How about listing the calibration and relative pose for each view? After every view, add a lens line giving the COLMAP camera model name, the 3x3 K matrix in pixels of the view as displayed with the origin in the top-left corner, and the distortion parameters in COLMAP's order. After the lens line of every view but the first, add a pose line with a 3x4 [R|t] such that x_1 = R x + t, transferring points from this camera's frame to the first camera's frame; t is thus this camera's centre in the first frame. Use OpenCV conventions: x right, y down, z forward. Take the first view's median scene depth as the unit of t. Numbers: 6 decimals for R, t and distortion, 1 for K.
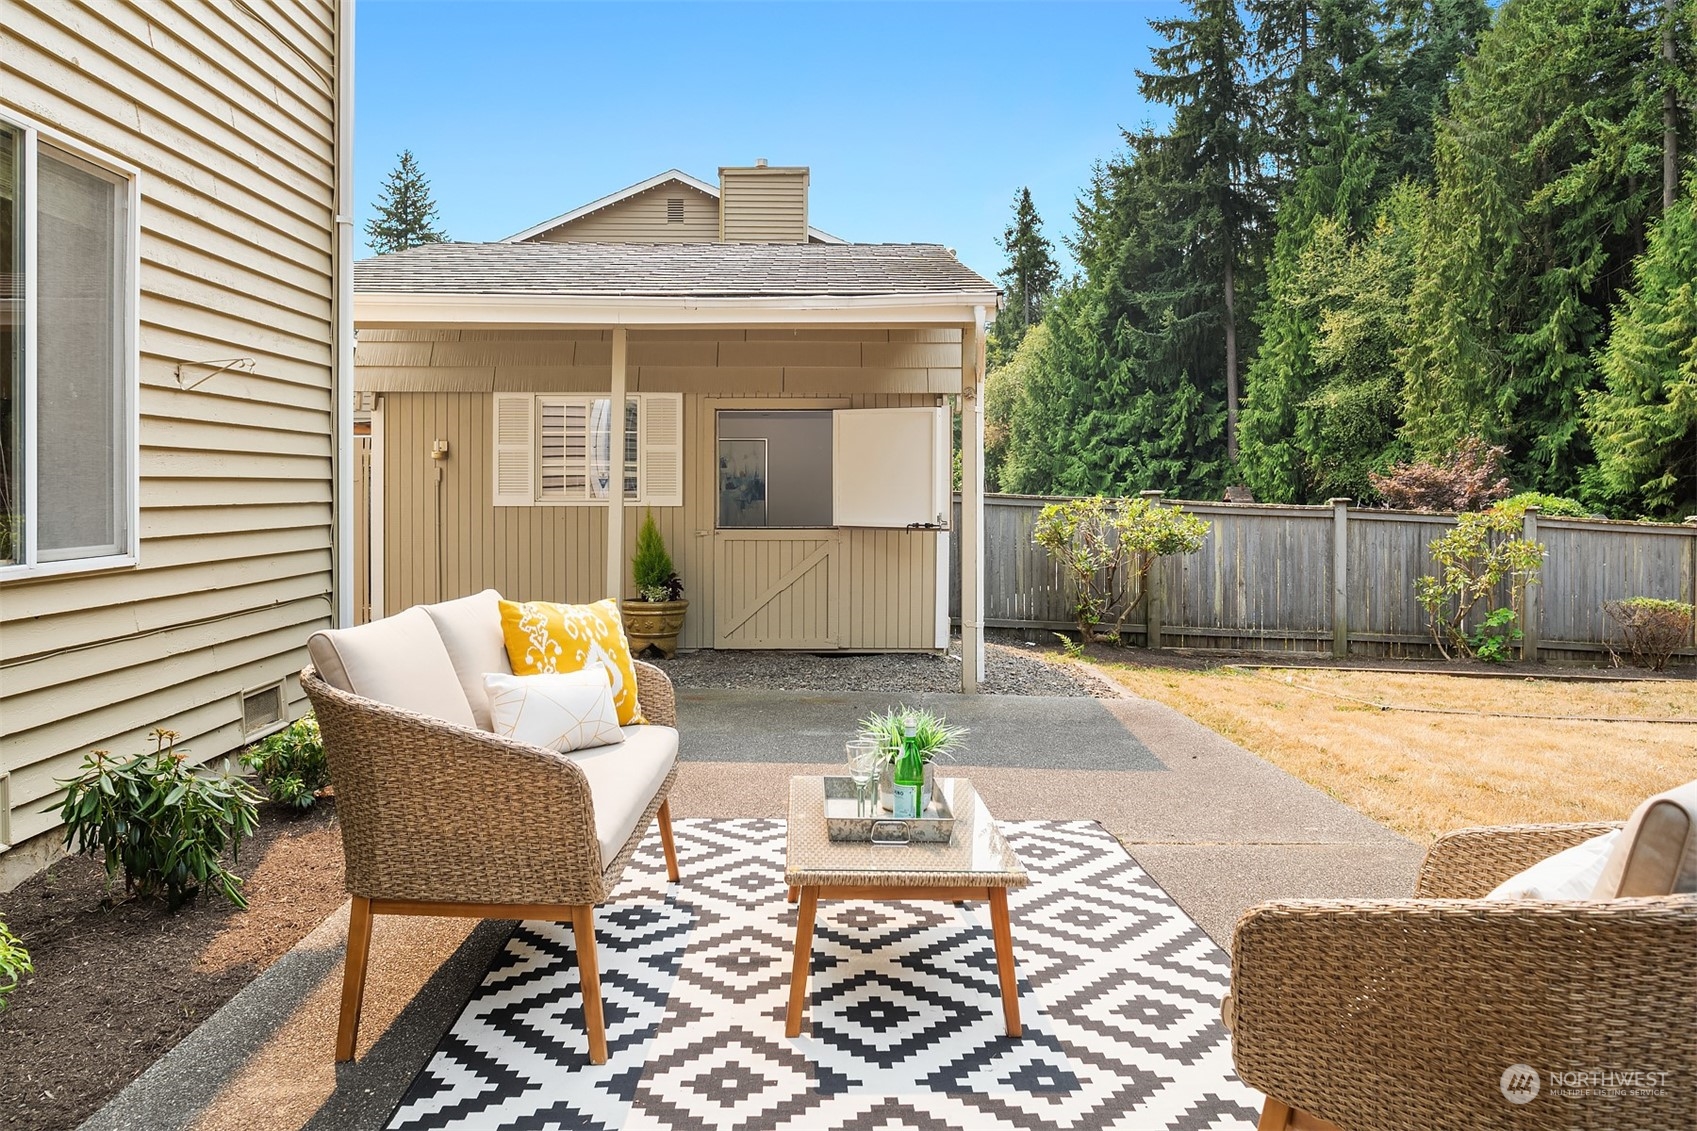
lens RADIAL K [[1173.4, 0, 839.6], [0, 1173.4, 550.0], [0, 0, 1]] dist [-0.025797, 0.005657]
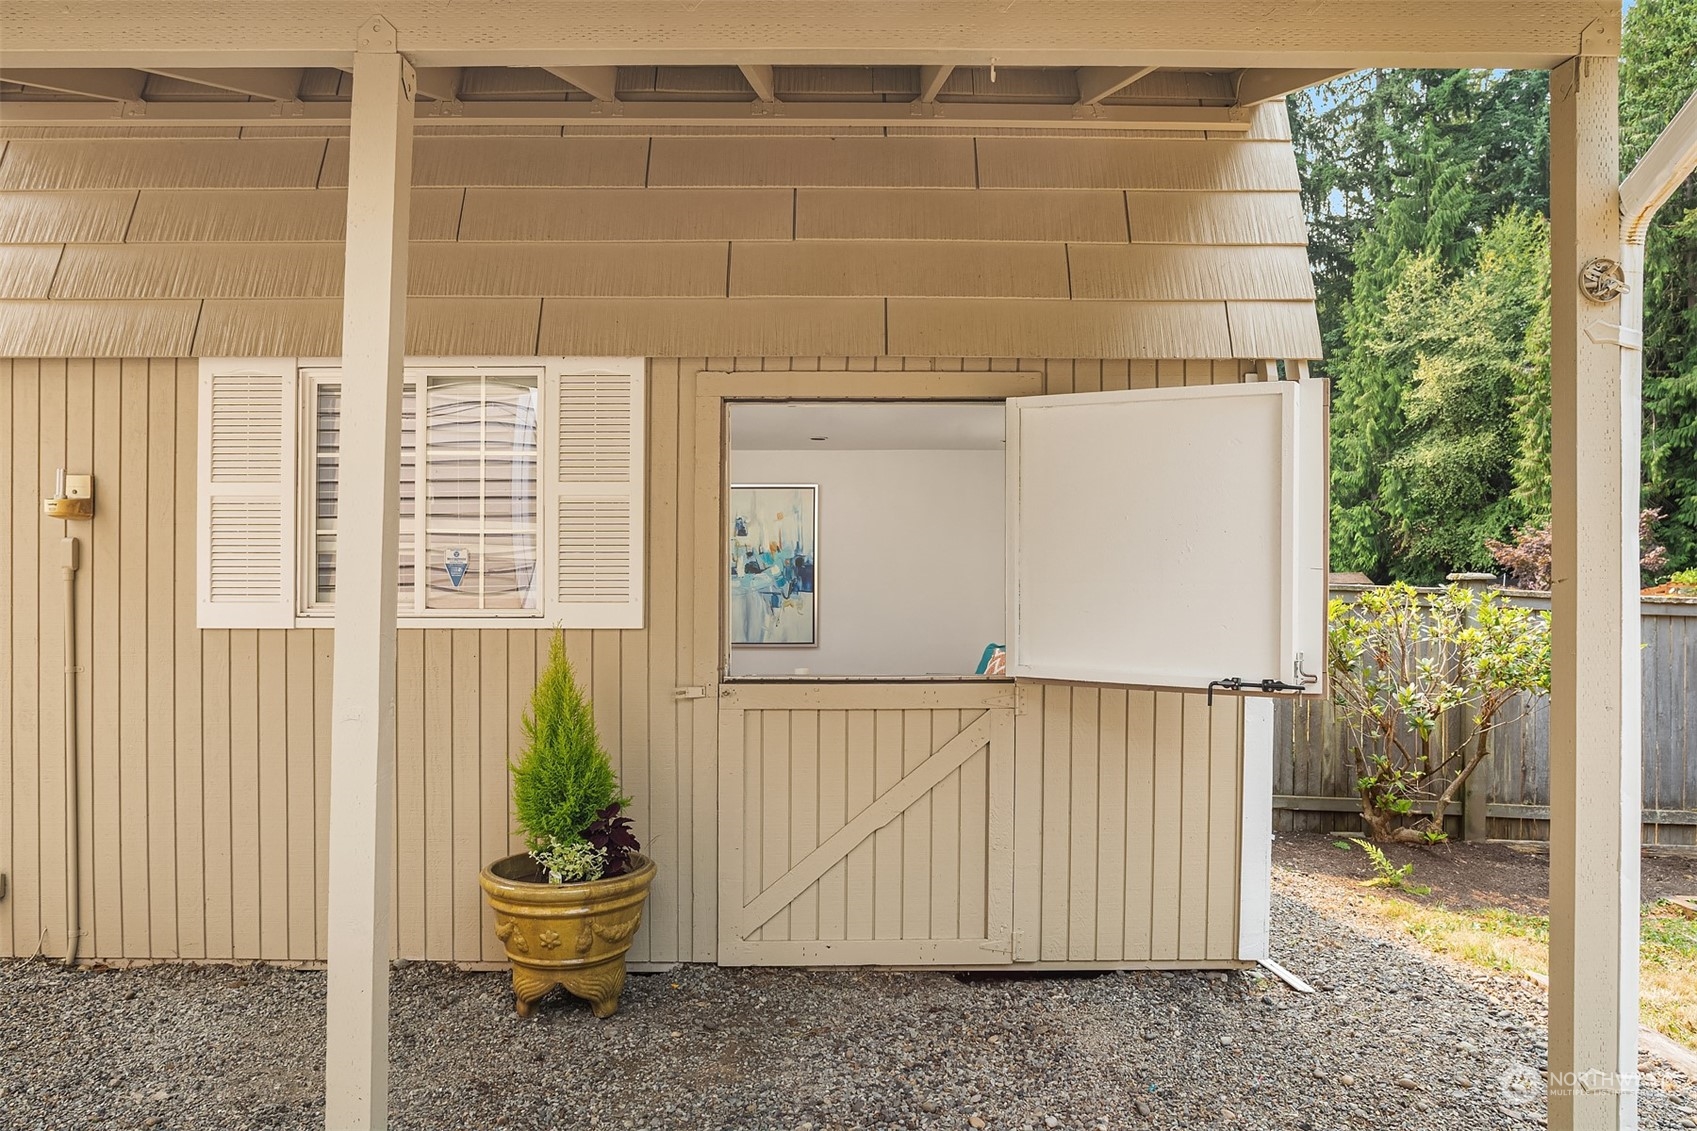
lens RADIAL K [[1173.4, 0, 855.0], [0, 1173.4, 571.3], [0, 0, 1]] dist [-0.025797, 0.005657]
pose [[1.000000, -0.000683, -0.000726, -0.012097], [0.000655, 0.999284, -0.037829, -0.008739], [0.000751, 0.037829, 0.999284, 0.120949]]
